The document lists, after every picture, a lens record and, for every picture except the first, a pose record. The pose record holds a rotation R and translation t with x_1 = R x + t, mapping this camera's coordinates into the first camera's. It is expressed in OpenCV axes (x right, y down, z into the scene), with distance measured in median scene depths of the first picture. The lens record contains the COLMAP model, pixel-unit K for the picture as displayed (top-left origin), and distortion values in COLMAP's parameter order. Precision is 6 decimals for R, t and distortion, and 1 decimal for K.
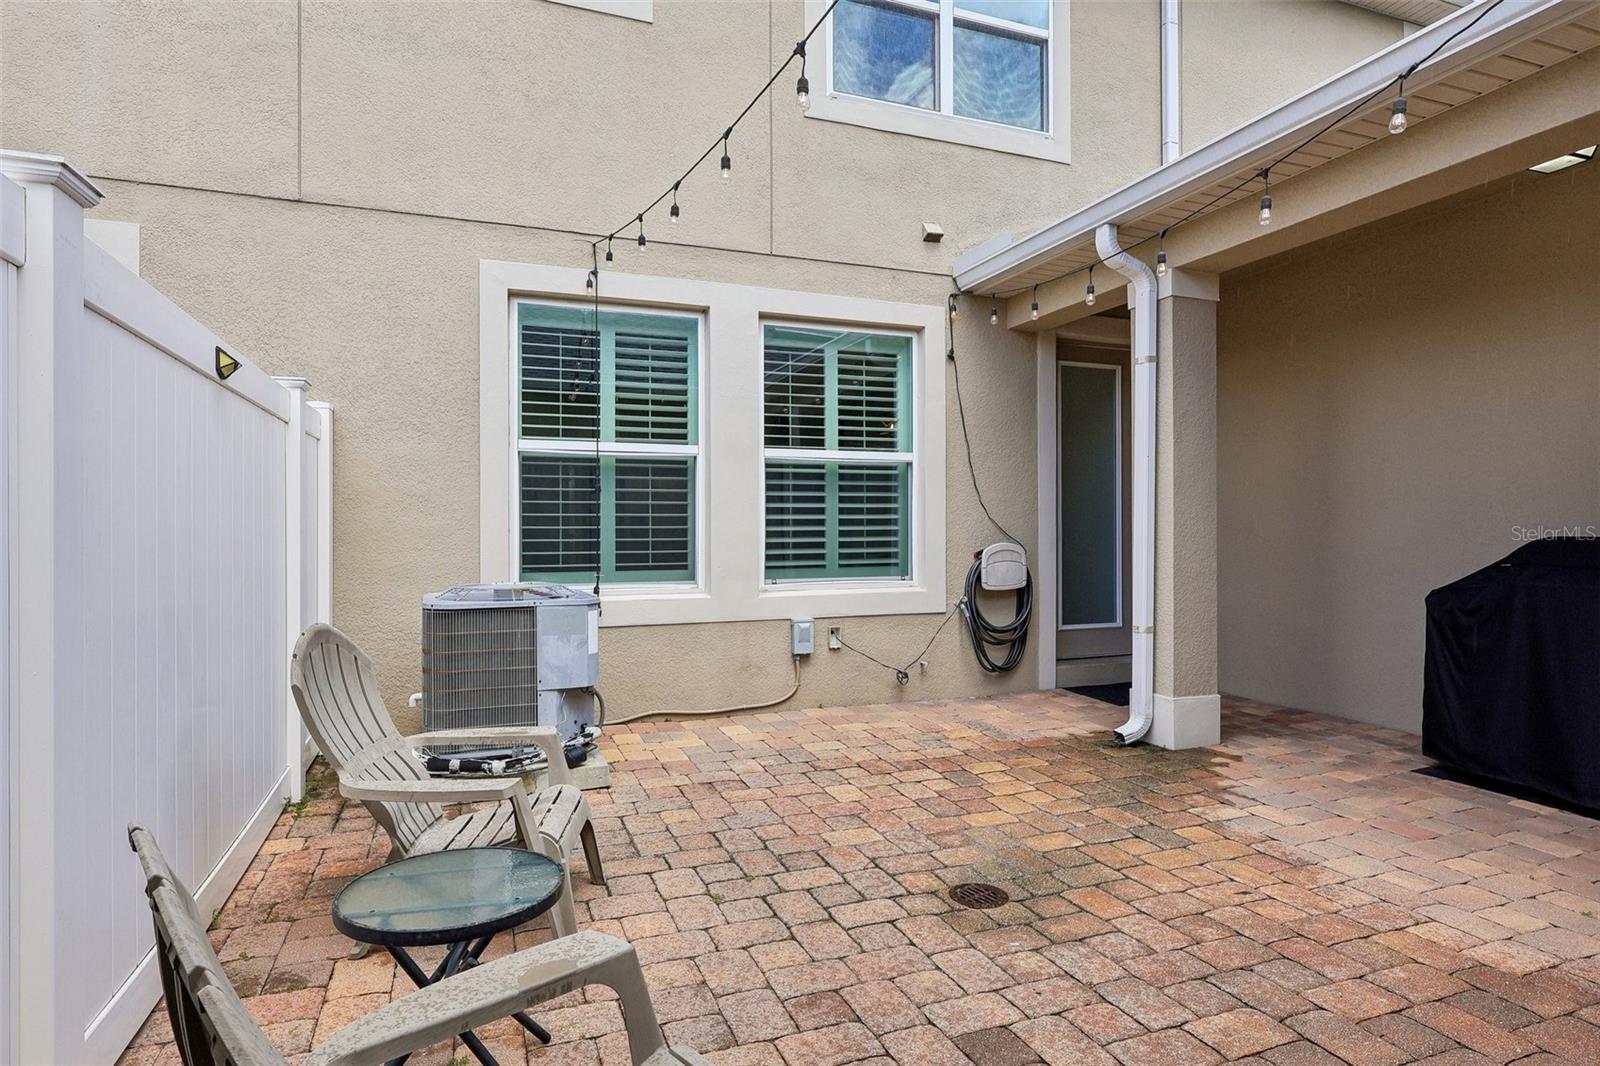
lens RADIAL K [[847.8, 0, 800.5], [0, 847.8, 530.0], [0, 0, 1]] dist [-0.001690, 0.000700]
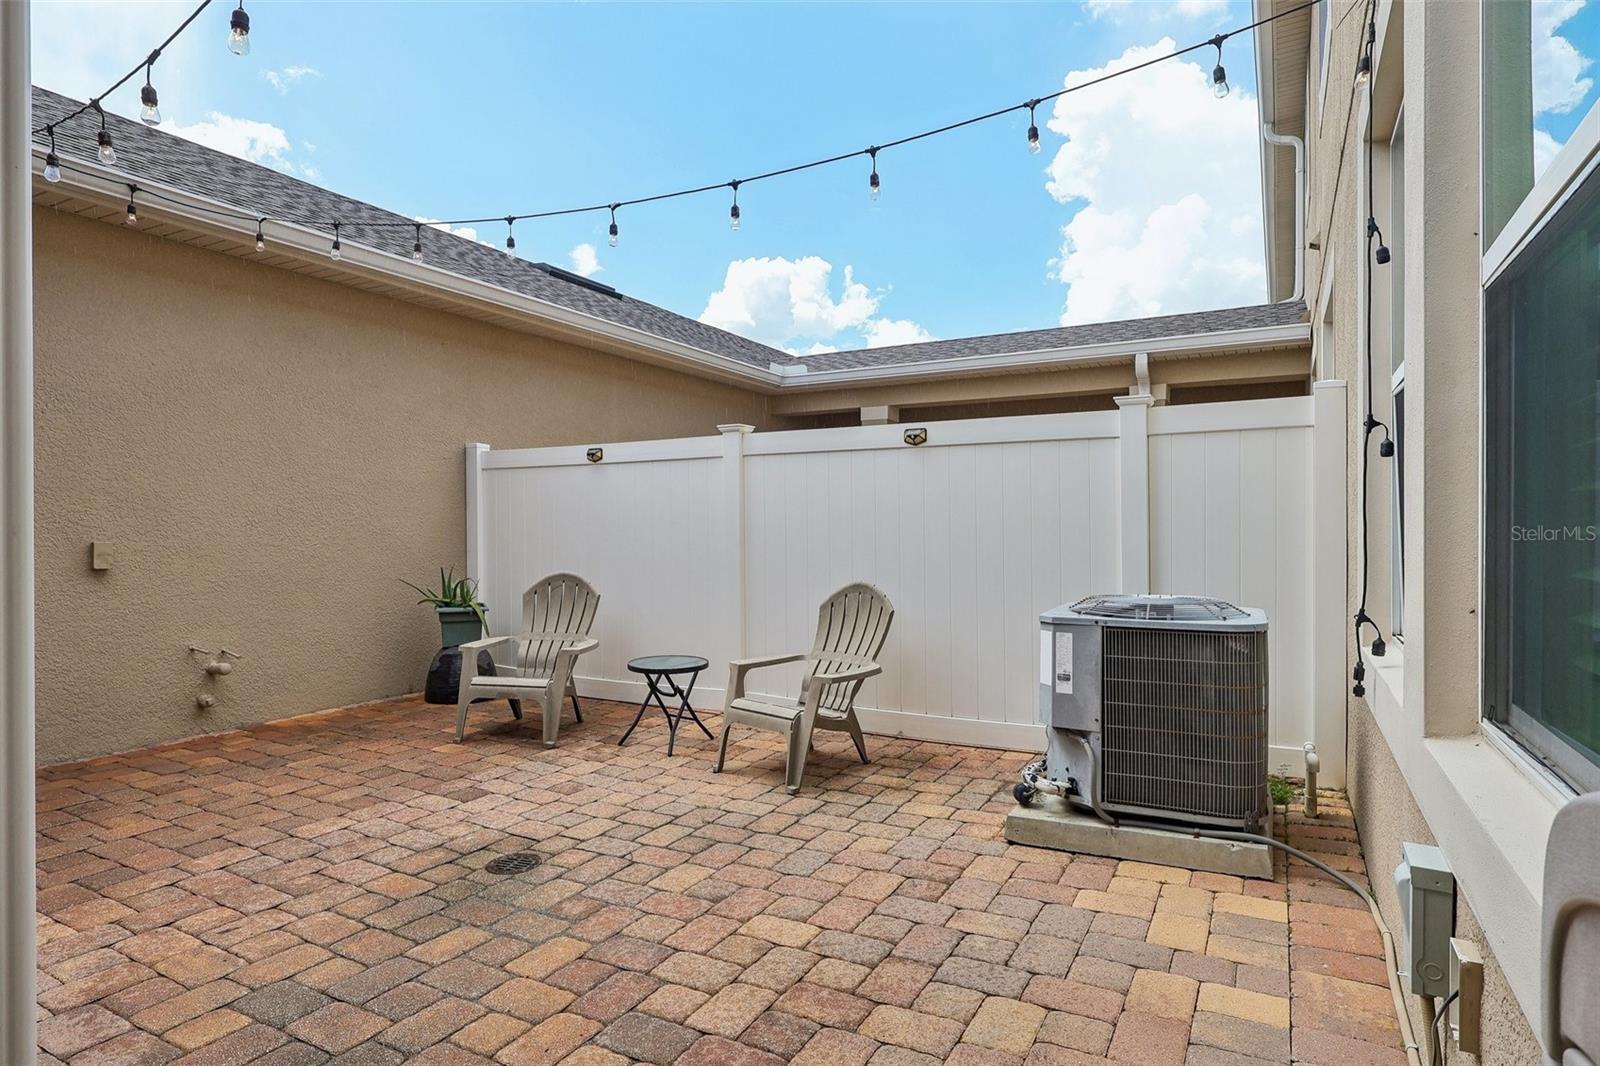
lens RADIAL K [[847.8, 0, 800.5], [0, 847.8, 530.0], [0, 0, 1]] dist [-0.001690, 0.000700]
pose [[-0.753149, 0.003325, -0.657842, 0.636802], [0.002111, 0.999994, 0.002637, -0.002804], [0.657847, 0.000598, -0.753151, 2.025993]]
